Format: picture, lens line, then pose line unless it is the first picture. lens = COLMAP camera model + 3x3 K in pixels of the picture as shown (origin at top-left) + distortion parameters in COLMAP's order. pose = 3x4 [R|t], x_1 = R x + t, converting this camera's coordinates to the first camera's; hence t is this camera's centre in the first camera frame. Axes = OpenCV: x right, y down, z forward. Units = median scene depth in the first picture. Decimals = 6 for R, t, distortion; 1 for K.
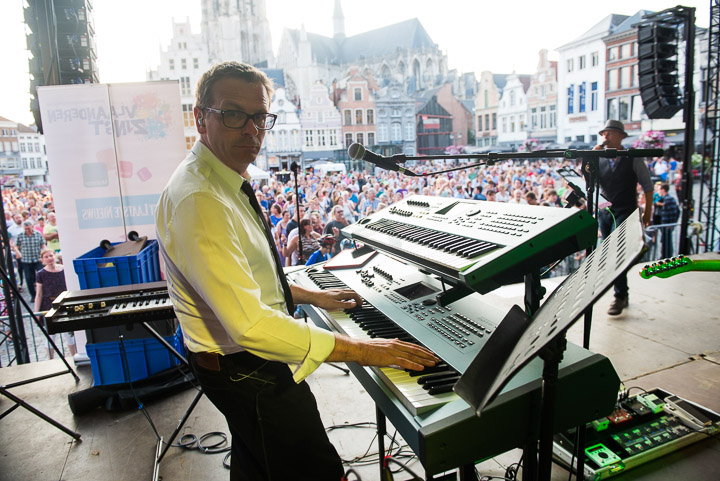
lens RADIAL K [[495.1, 0, 360.0], [0, 495.1, 240.5], [0, 0, 1]] dist [-0.047989, -0.002283]
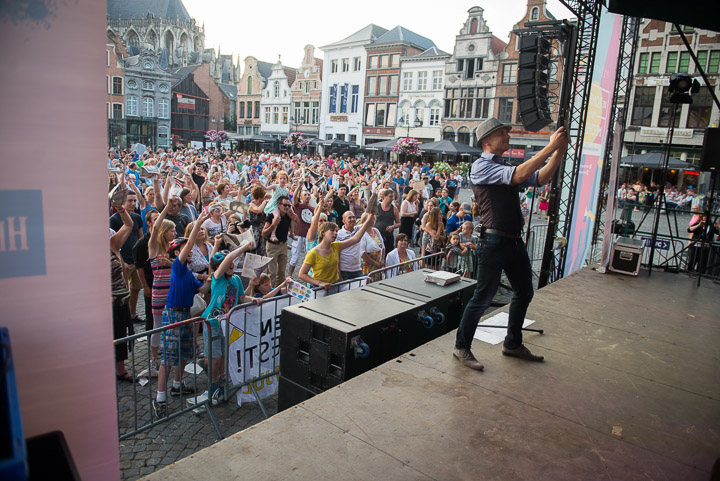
lens RADIAL K [[495.1, 0, 360.0], [0, 495.1, 240.5], [0, 0, 1]] dist [-0.047989, -0.002283]
pose [[0.873186, 0.016555, 0.487105, -0.182595], [-0.028315, 0.999458, 0.016790, -0.035323], [-0.486563, -0.028453, 0.873182, 0.295861]]
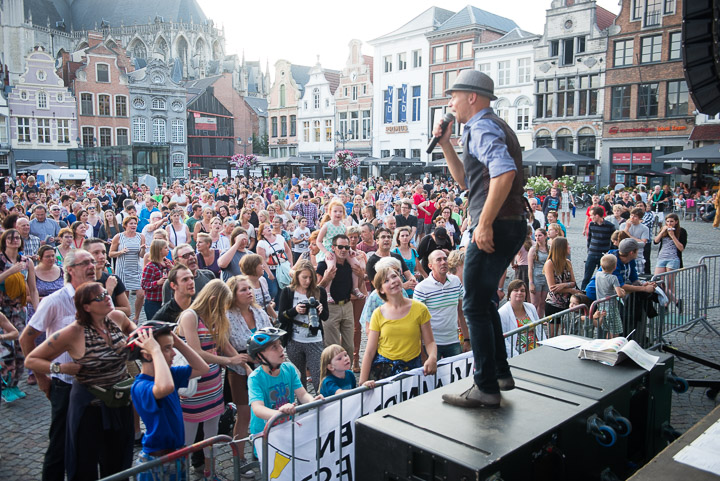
lens RADIAL K [[631.1, 0, 360.0], [0, 631.1, 240.5], [0, 0, 1]] dist [0.003054, -0.004150]
pose [[0.920628, 0.007808, 0.390363, -0.149720], [0.014599, 0.998413, -0.054400, -0.042942], [-0.390168, 0.055781, 0.919052, 0.423467]]
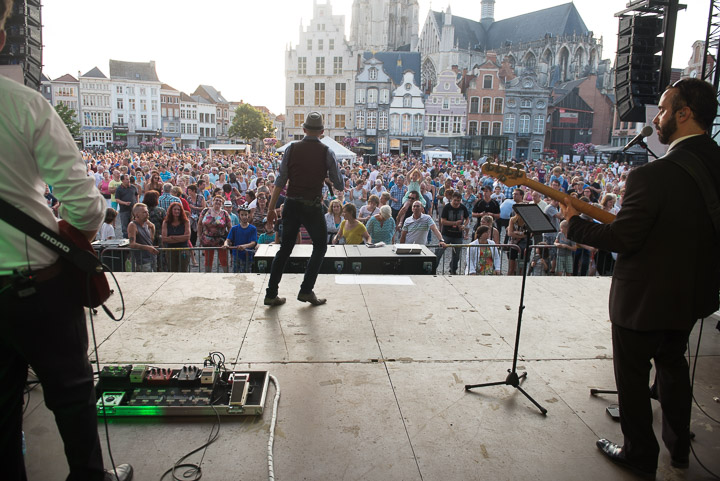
lens RADIAL K [[495.1, 0, 360.0], [0, 495.1, 240.5], [0, 0, 1]] dist [-0.047989, -0.002283]
pose [[0.957876, 0.126011, -0.258060, 0.400680], [-0.118368, 0.991949, 0.045008, -0.016846], [0.261654, -0.012566, 0.965080, 0.012368]]
